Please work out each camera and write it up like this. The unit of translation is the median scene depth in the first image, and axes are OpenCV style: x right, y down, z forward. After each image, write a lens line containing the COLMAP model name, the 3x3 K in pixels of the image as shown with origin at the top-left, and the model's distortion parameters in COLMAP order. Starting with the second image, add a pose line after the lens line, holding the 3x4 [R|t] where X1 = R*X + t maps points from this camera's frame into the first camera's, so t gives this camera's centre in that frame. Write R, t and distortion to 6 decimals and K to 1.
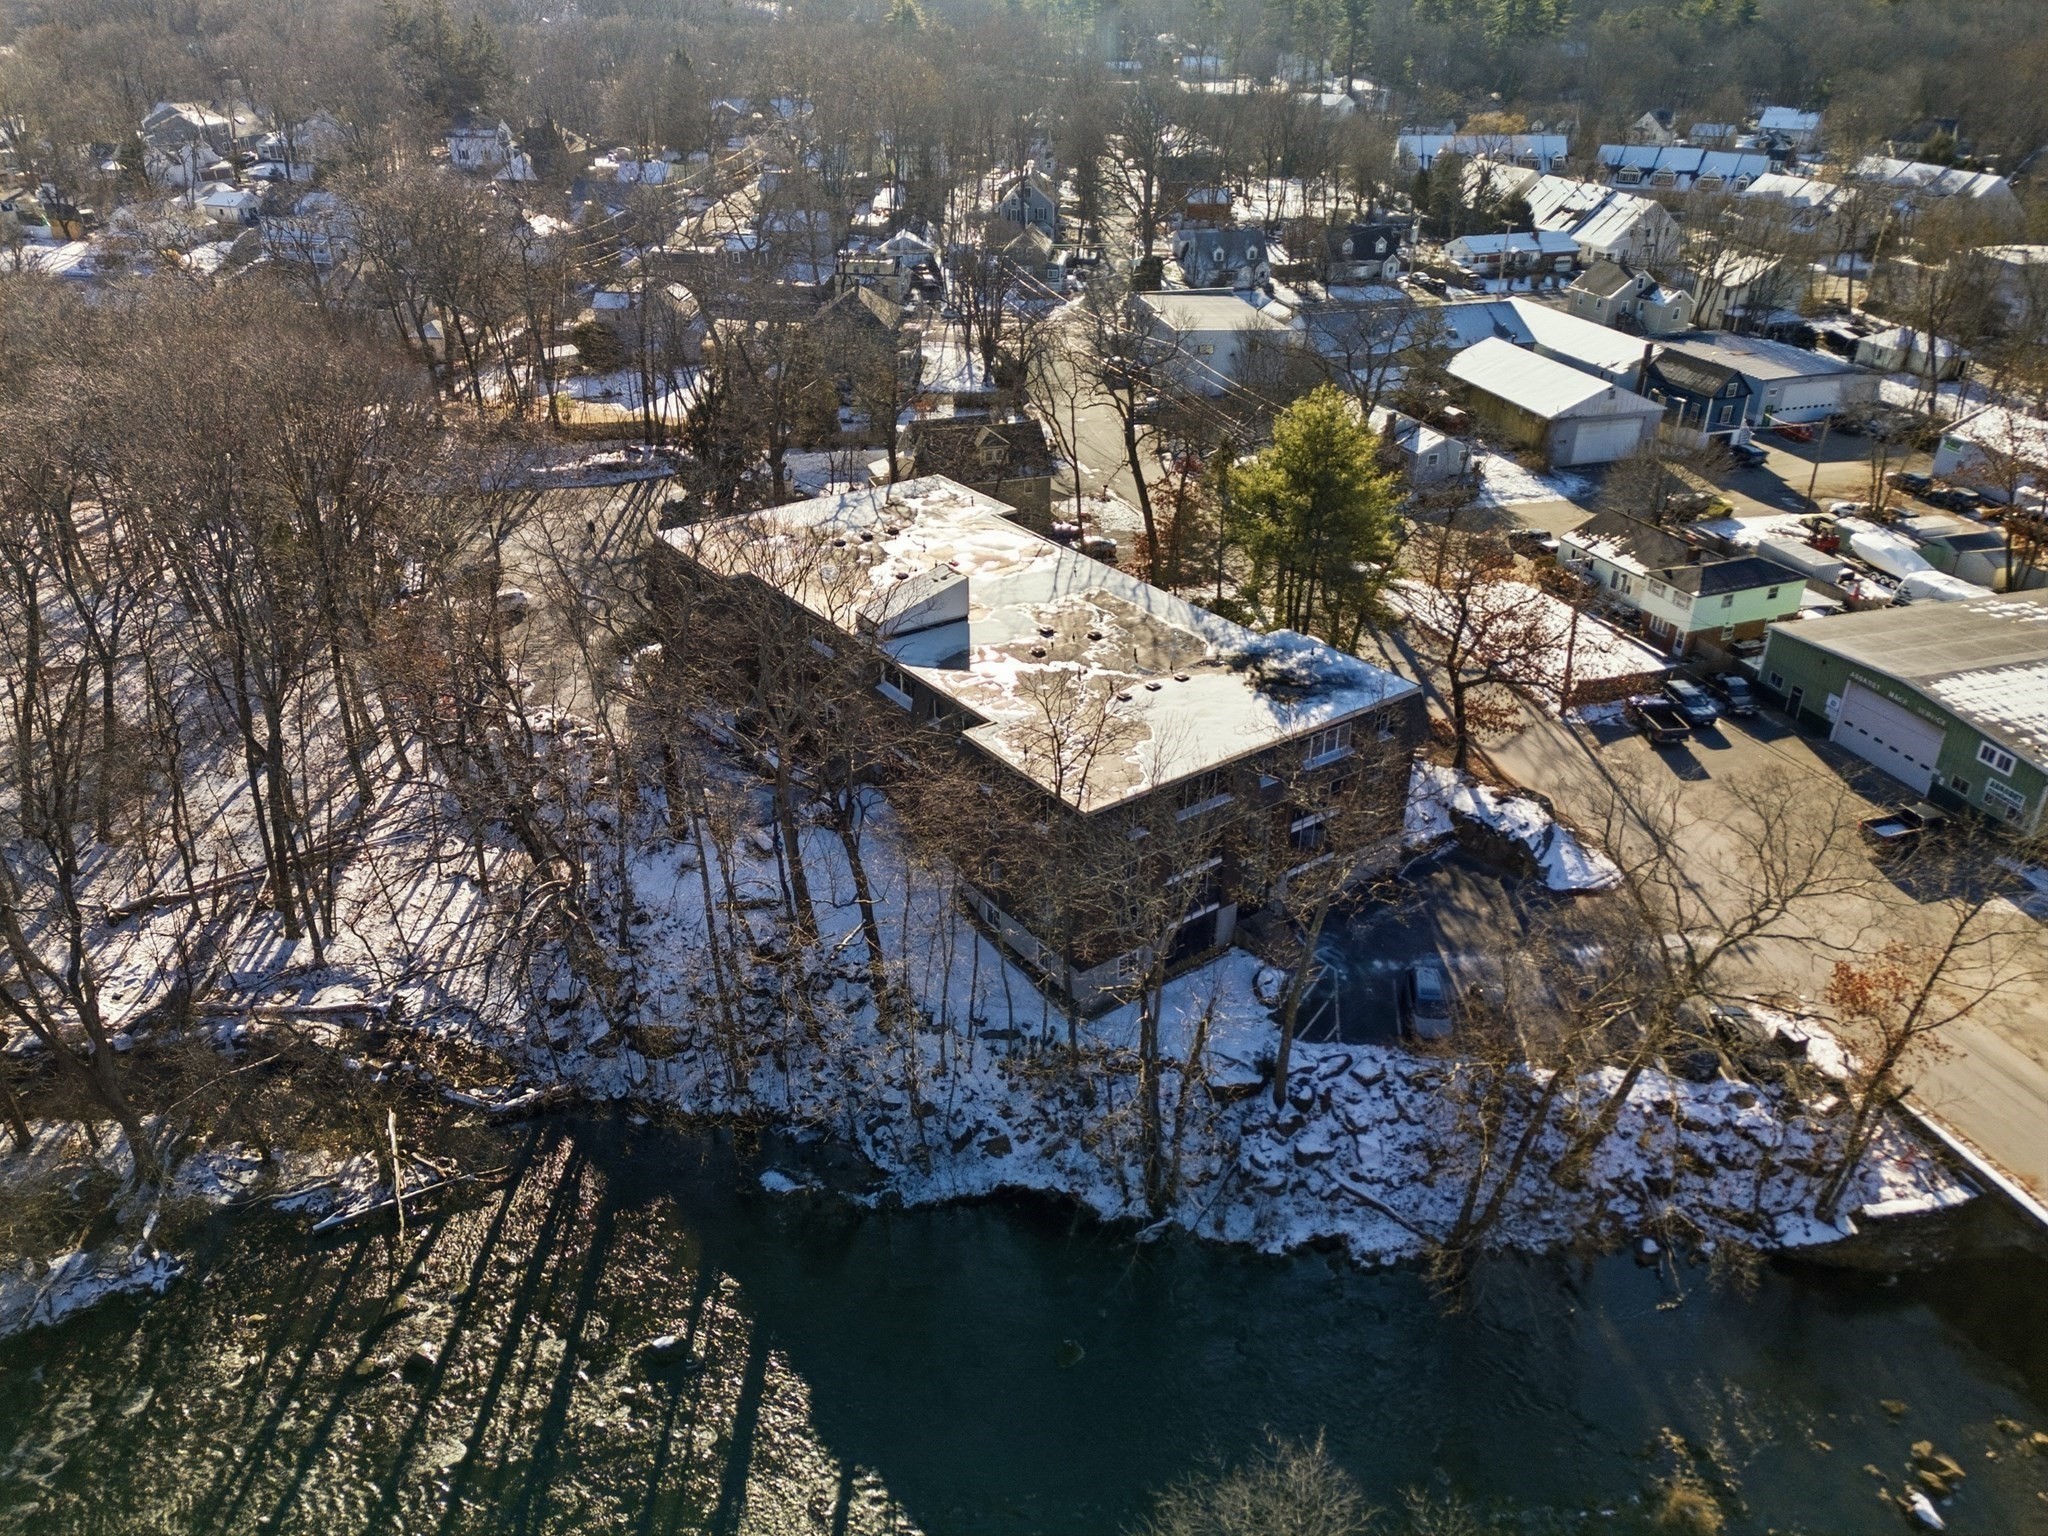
lens RADIAL K [[1461.6, 0, 1024.0], [0, 1461.6, 768.0], [0, 0, 1]] dist [0.103778, -0.099844]
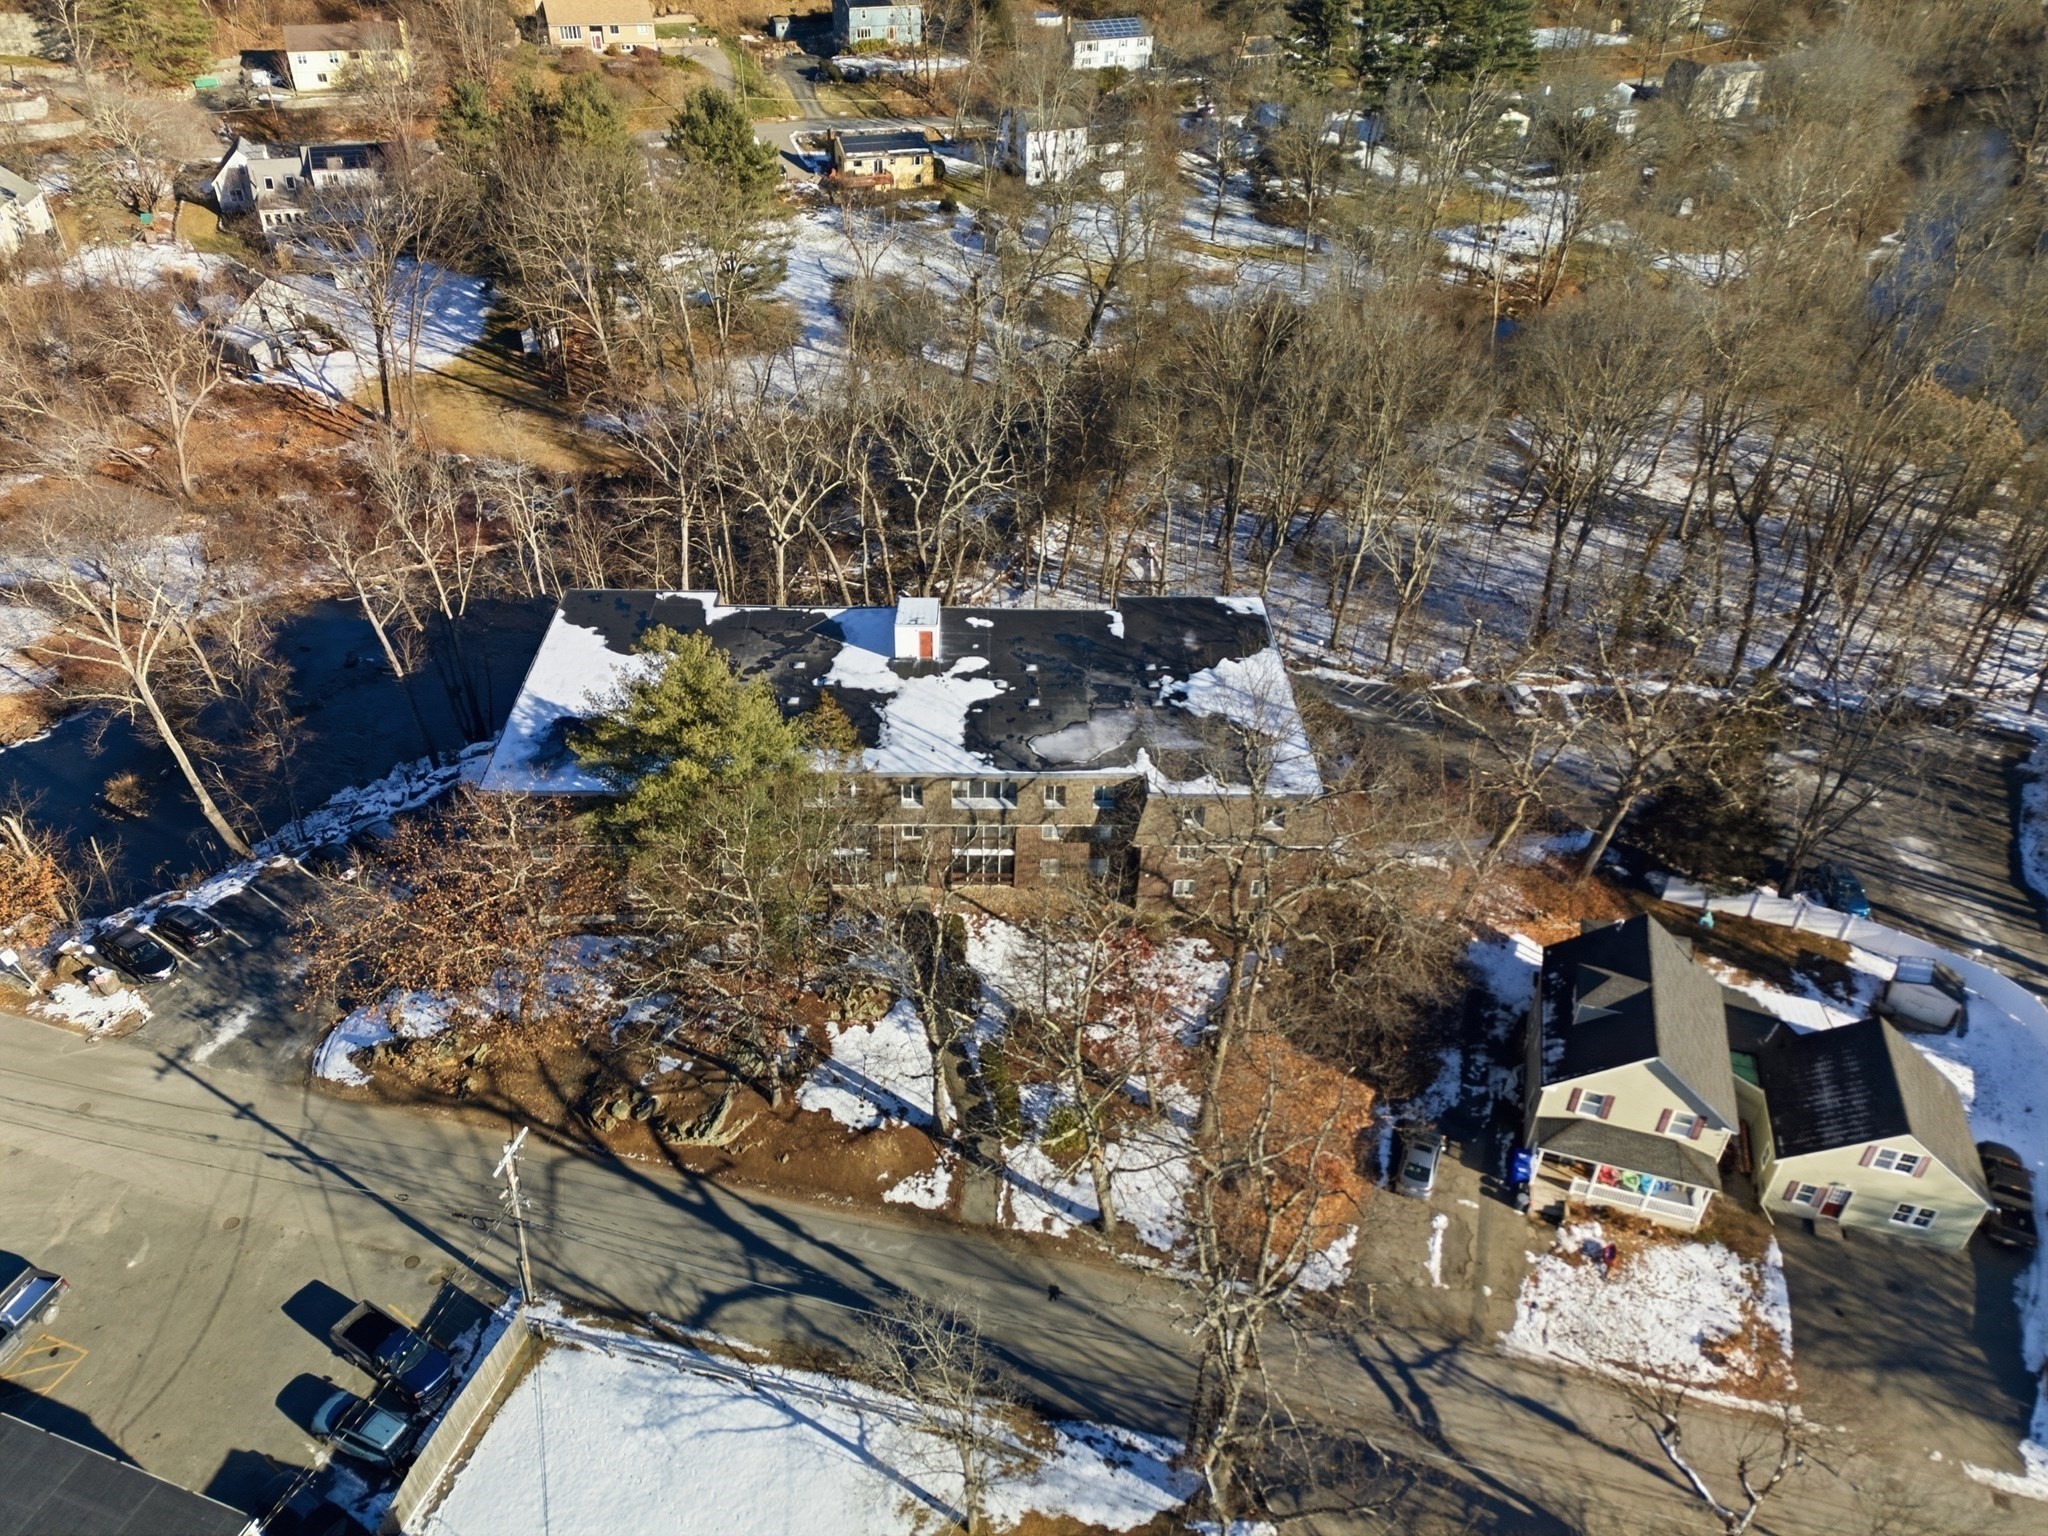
lens RADIAL K [[1461.6, 0, 1024.0], [0, 1461.6, 768.0], [0, 0, 1]] dist [0.103778, -0.099844]
pose [[-0.537218, 0.474731, -0.697156, 0.741317], [-0.428152, 0.558655, 0.710346, -0.910311], [0.726693, 0.680100, -0.096862, 1.320492]]
